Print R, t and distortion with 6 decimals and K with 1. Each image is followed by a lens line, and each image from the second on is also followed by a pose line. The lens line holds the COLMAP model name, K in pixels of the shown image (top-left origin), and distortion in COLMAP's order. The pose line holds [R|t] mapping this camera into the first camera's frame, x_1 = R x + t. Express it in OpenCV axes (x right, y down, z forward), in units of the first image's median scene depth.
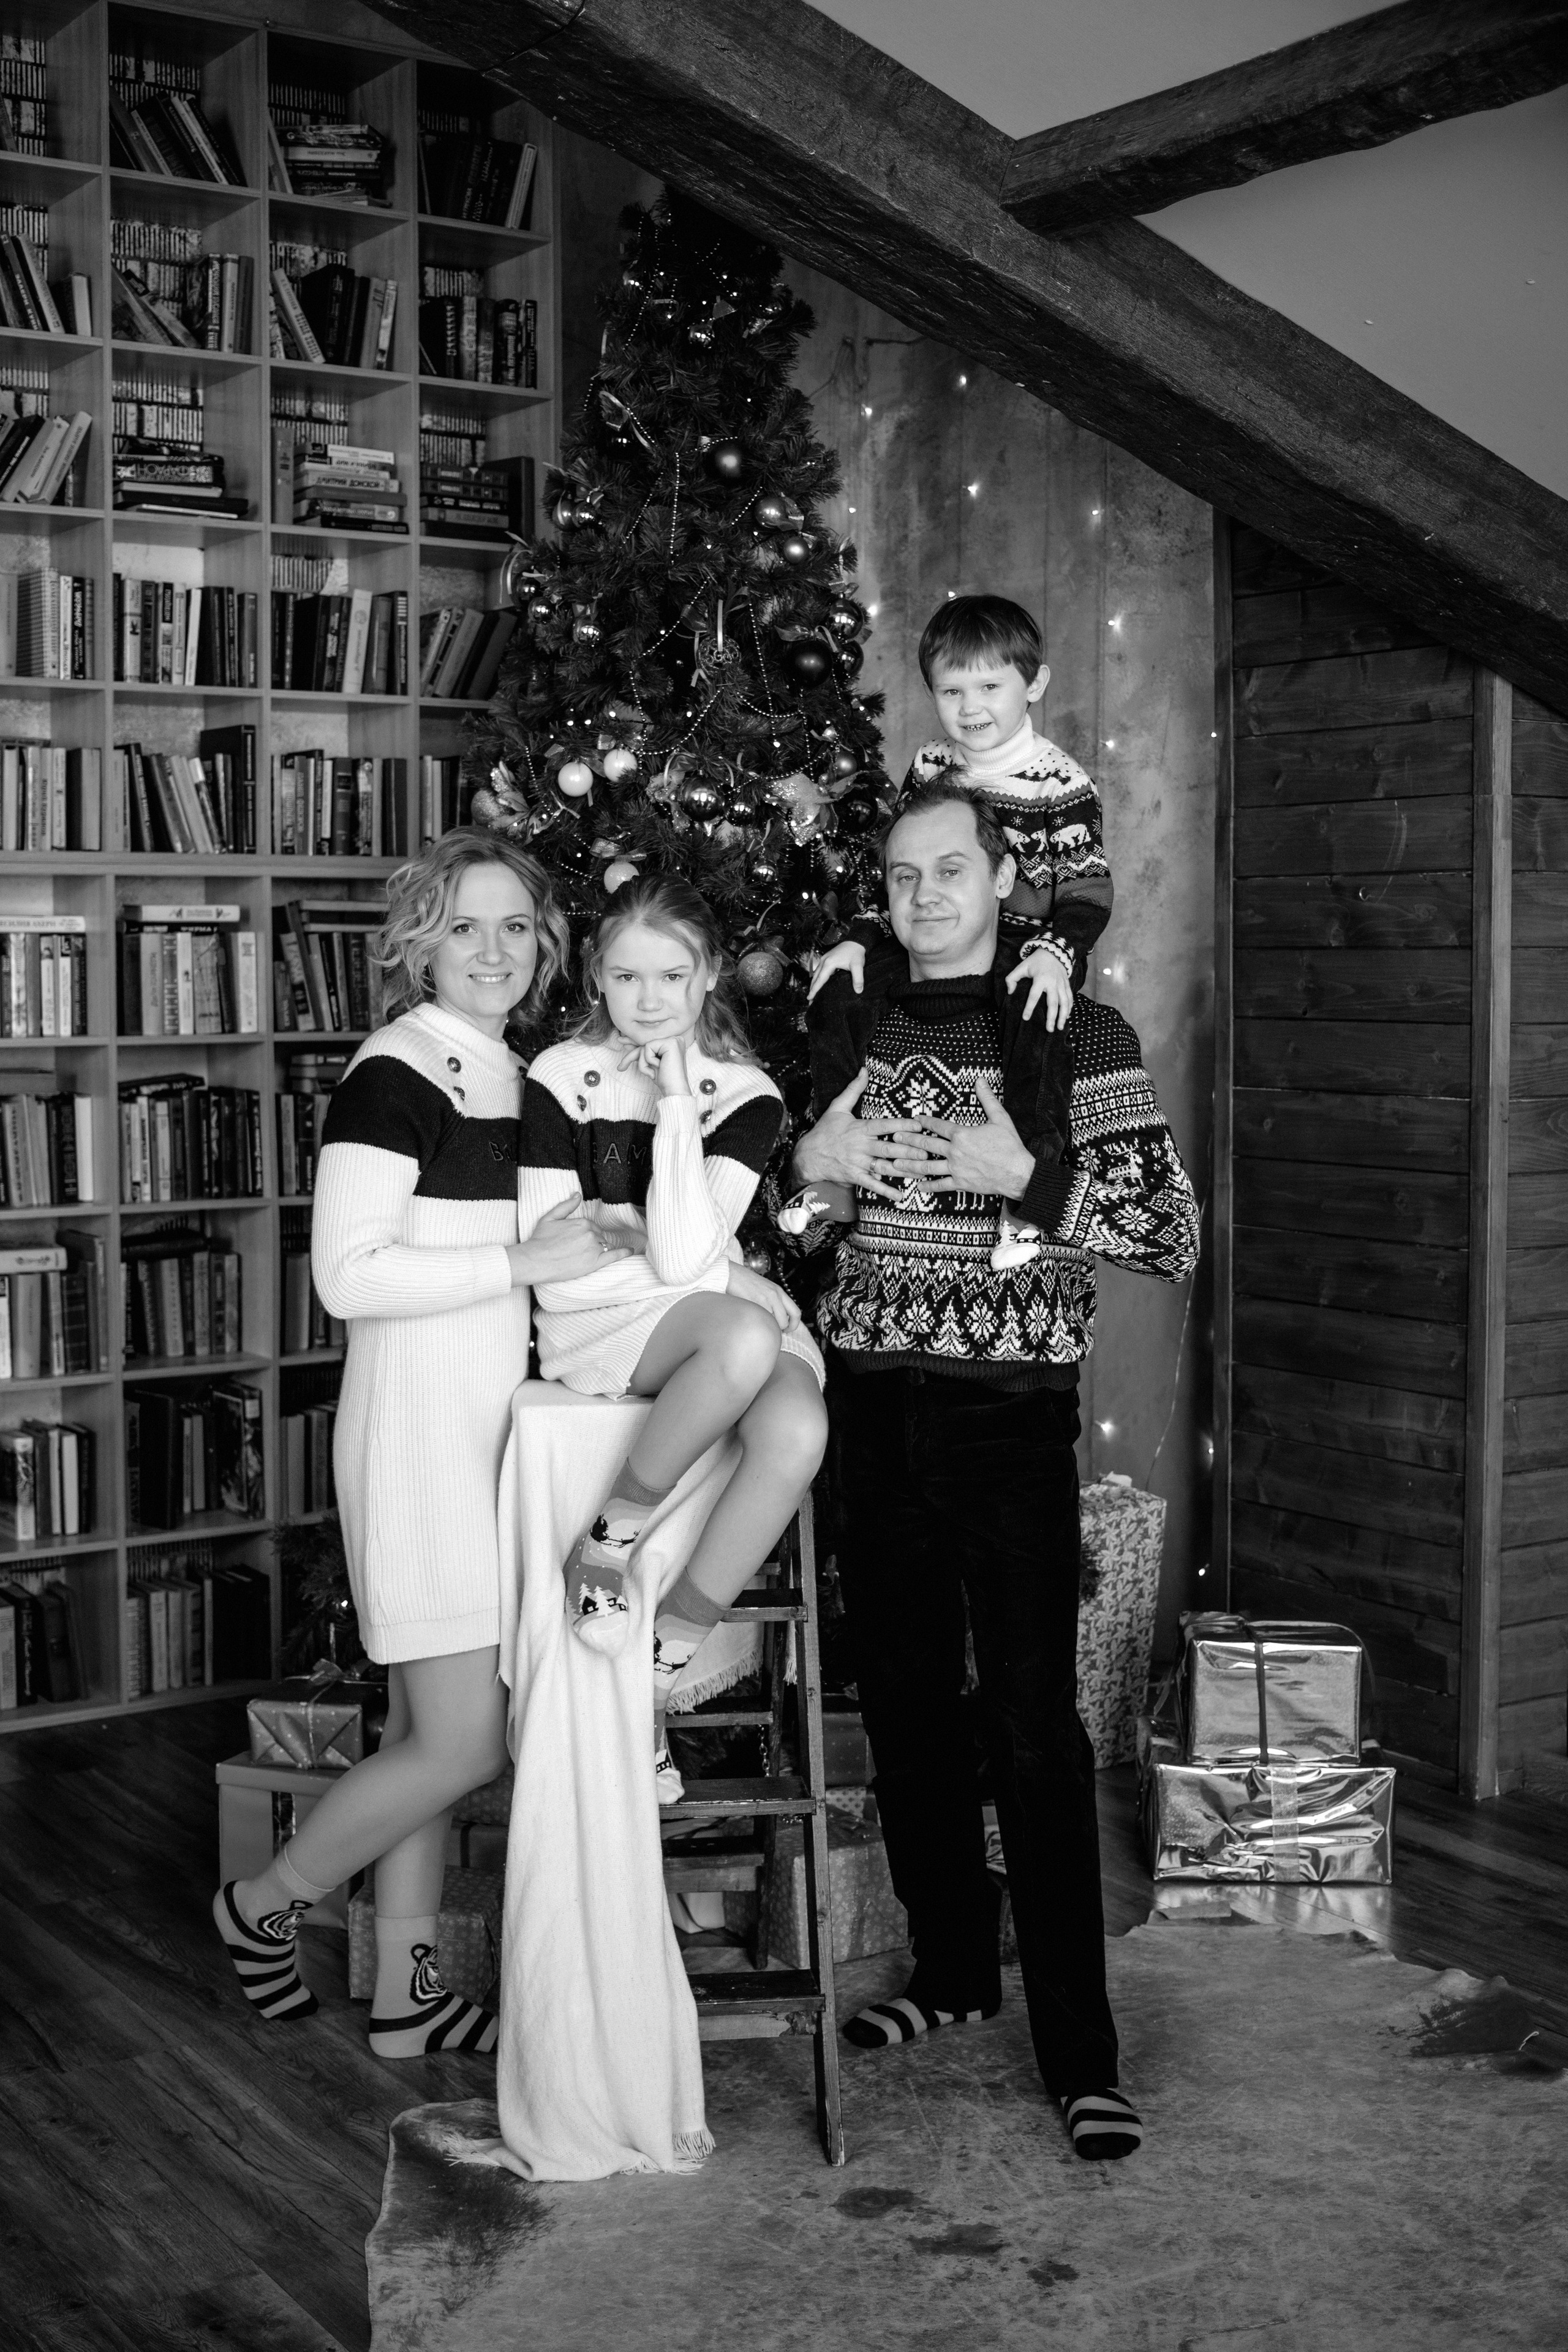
lens RADIAL K [[2618.2, 0, 748.3], [0, 2618.2, 1019.7], [0, 0, 1]] dist [-0.021760, 0.045307]
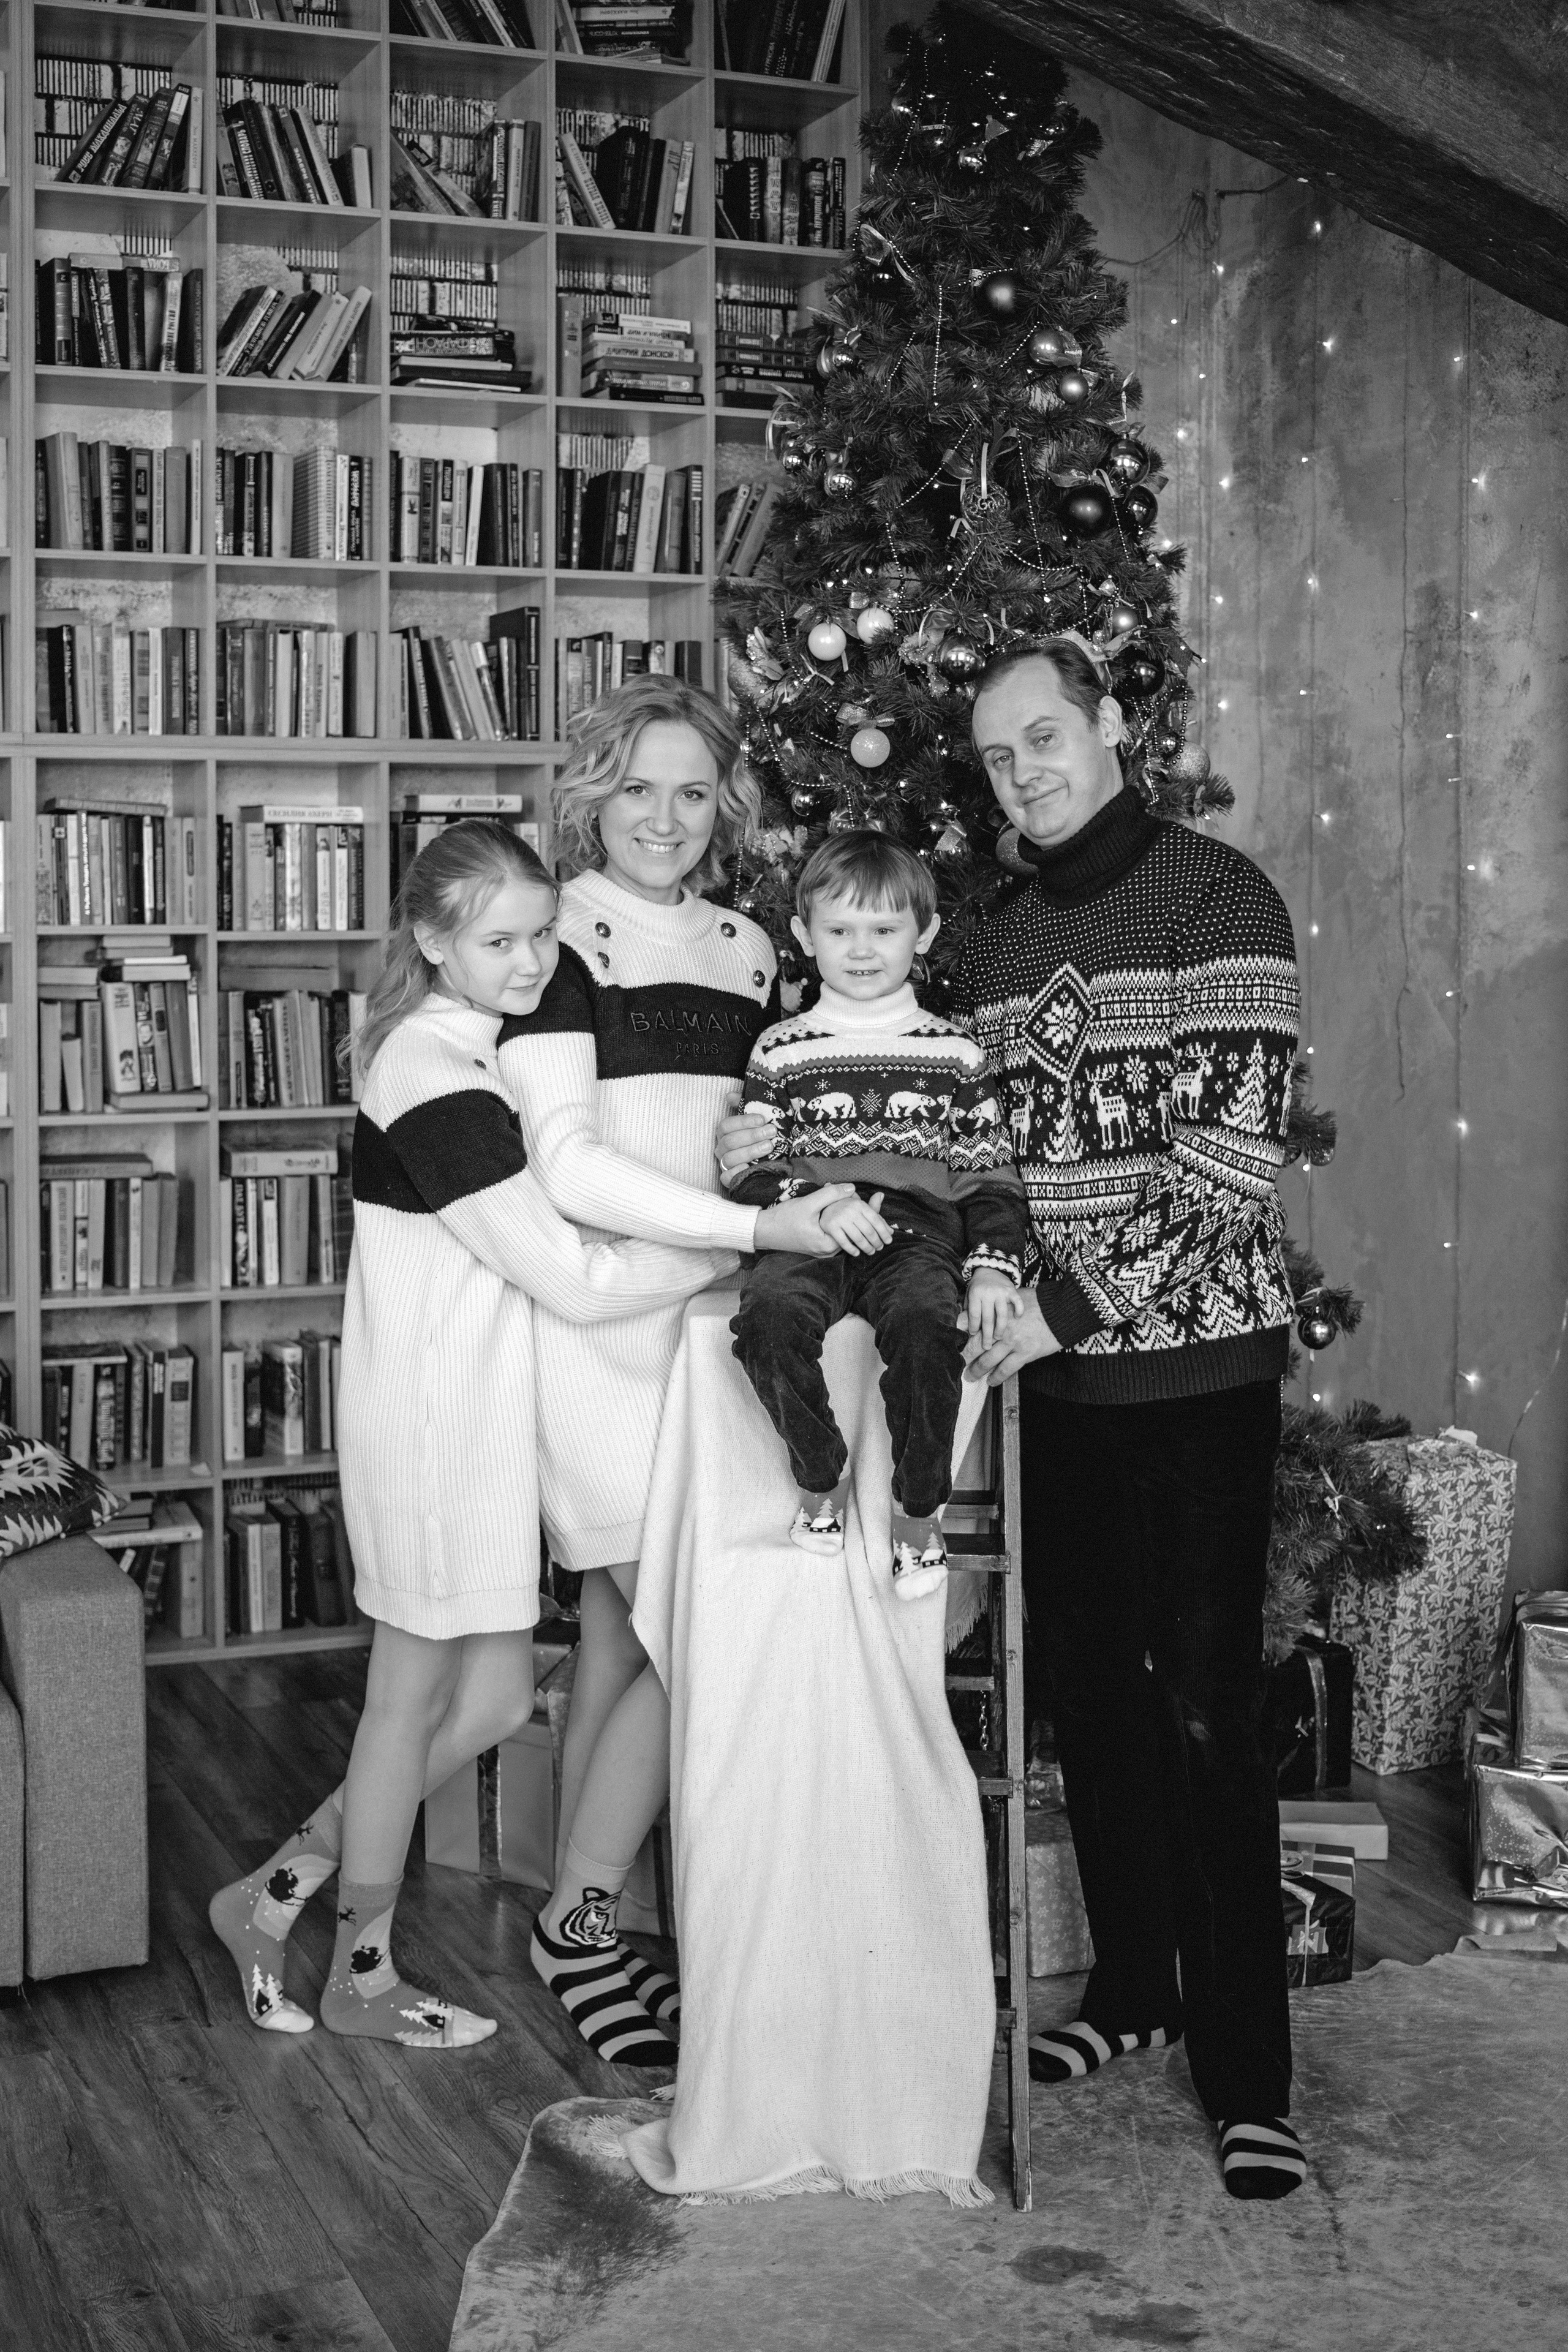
lens RADIAL K [[2624.2, 0, 728.7], [0, 2624.2, 885.6], [0, 0, 1]] dist [-0.013573, 0.022181]
pose [[0.981870, 0.000474, -0.189553, 0.062369], [-0.006457, 0.999500, -0.030949, 0.018731], [0.189443, 0.031611, 0.981383, 0.077179]]
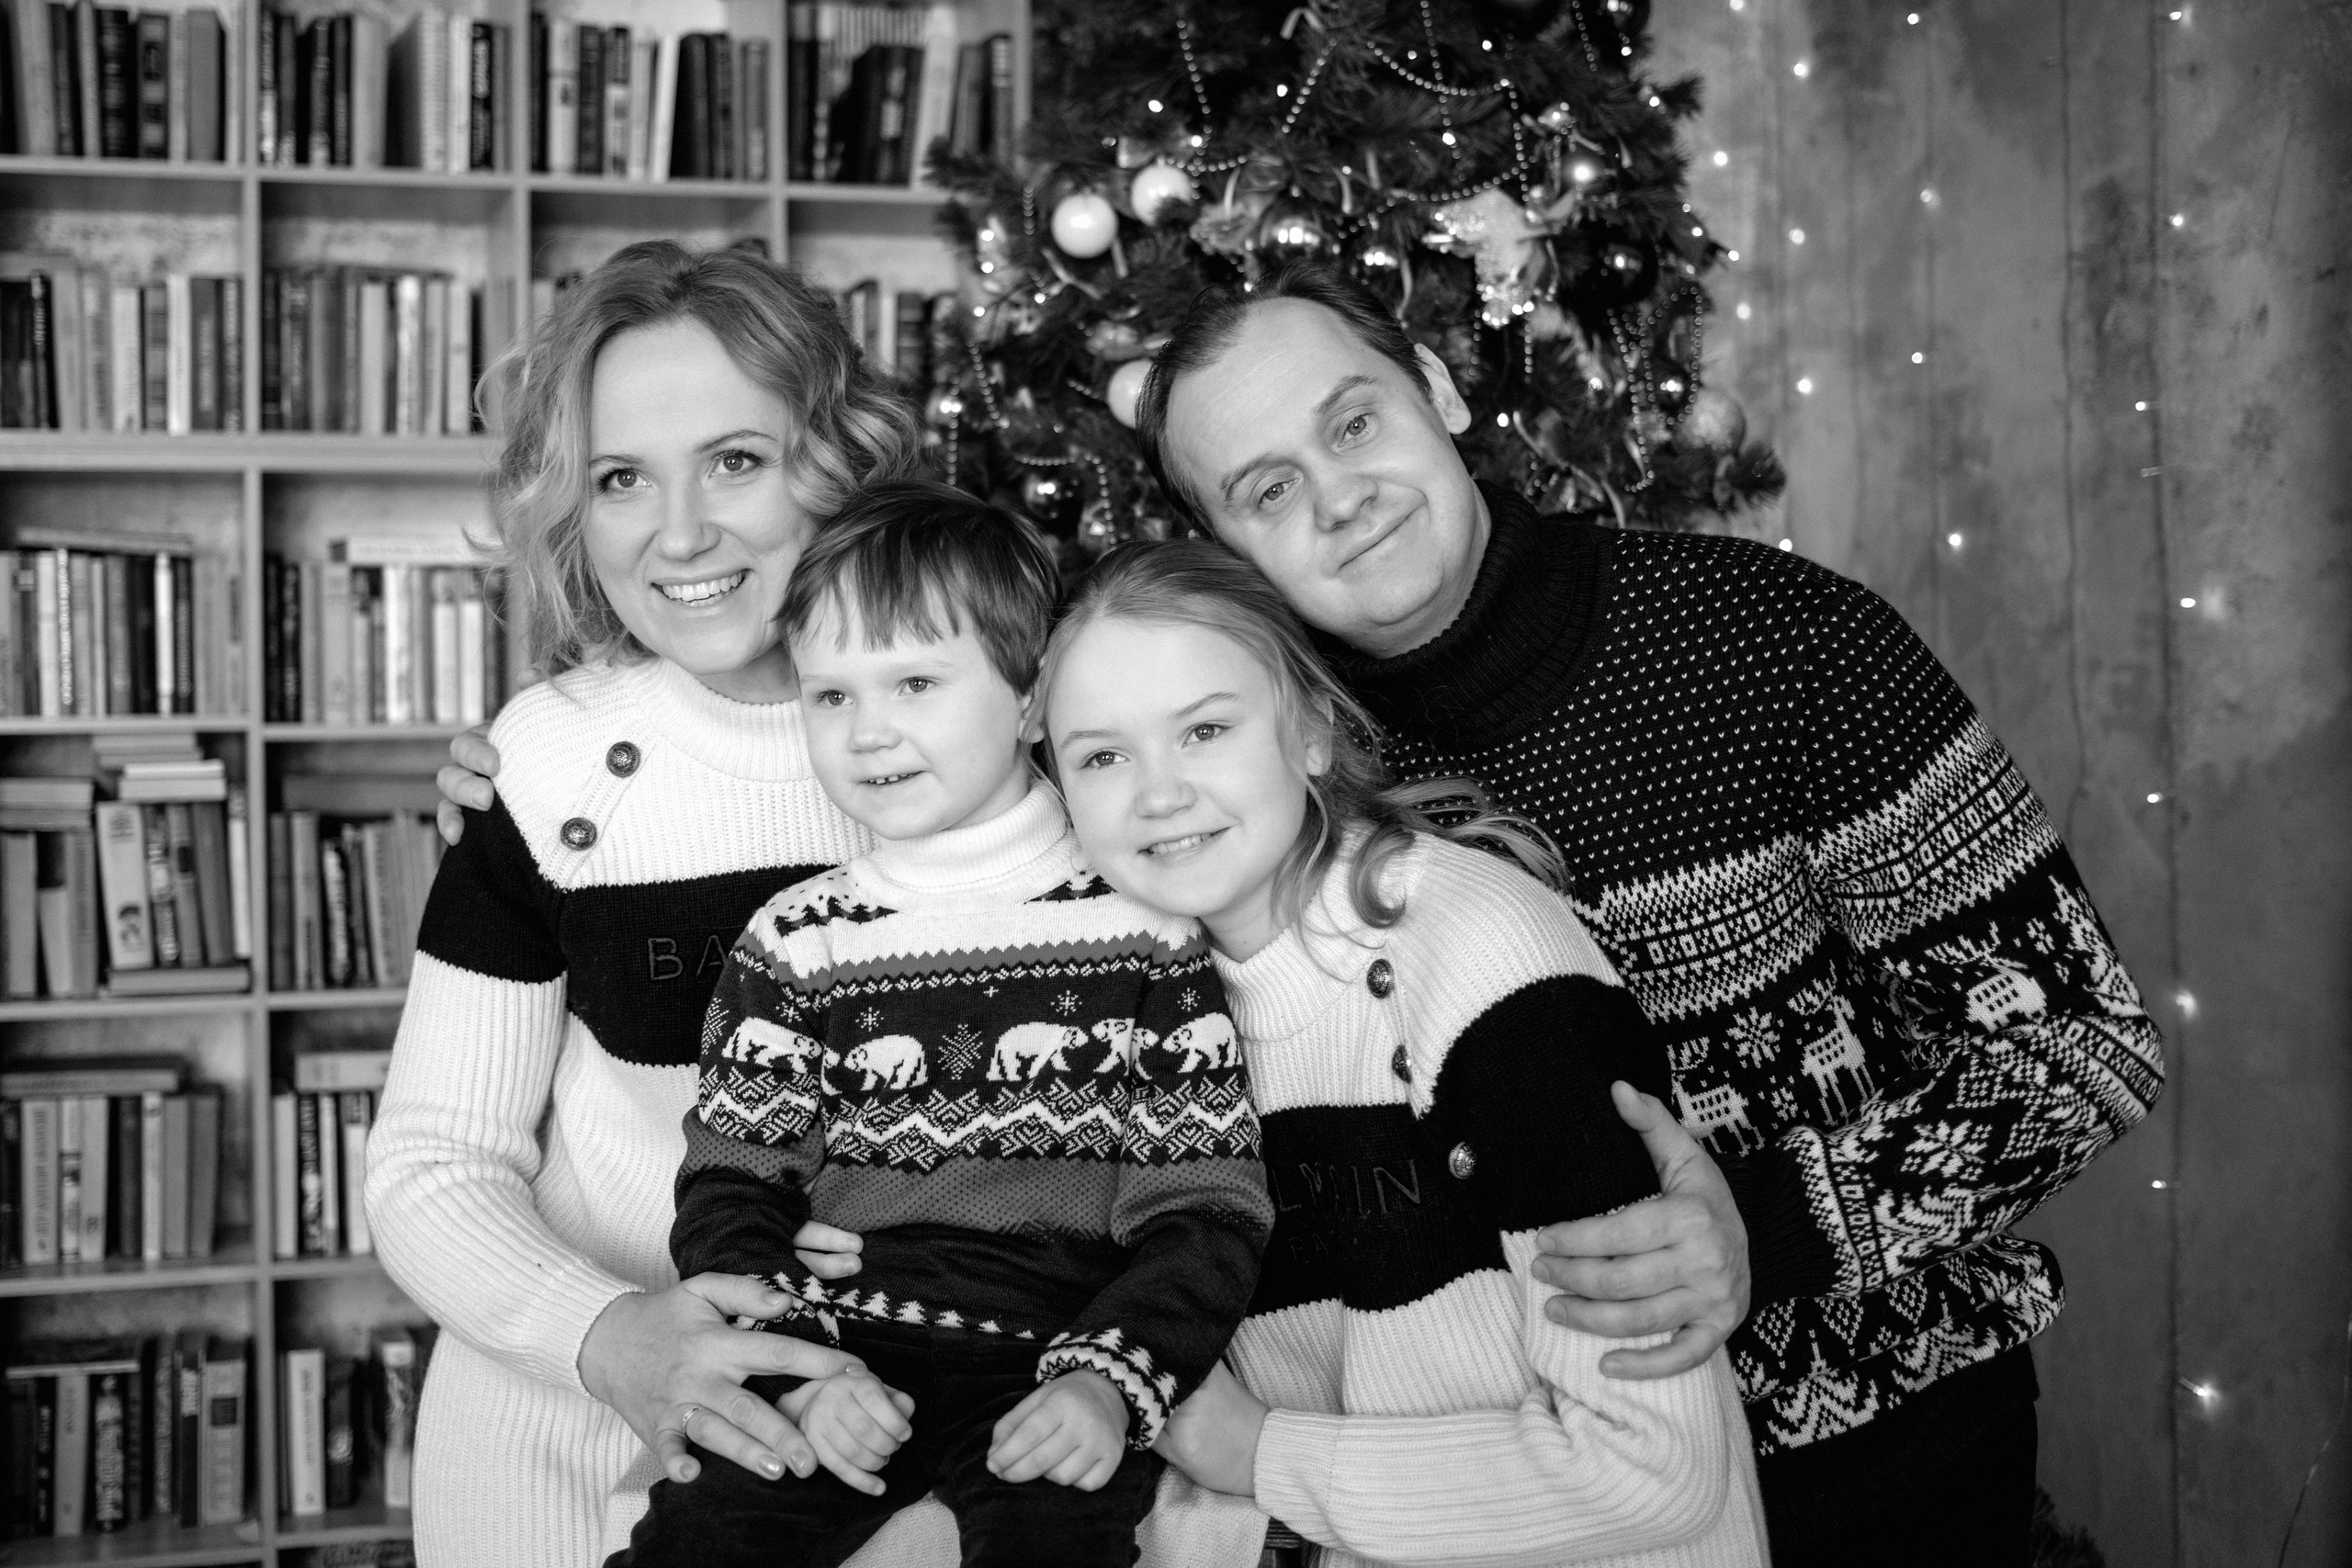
lens RADIAL K [[2810.2, 0, 1141.5], [0, 2810.2, 642.9], [0, 0, 1]] dist [-0.020686, -0.036771]
pose [[0.966541, -0.015198, -0.256062, 0.079247], [0.003569, 0.998943, -0.045821, 0.018963], [0.256488, 0.043375, 0.965574, 0.366155]]
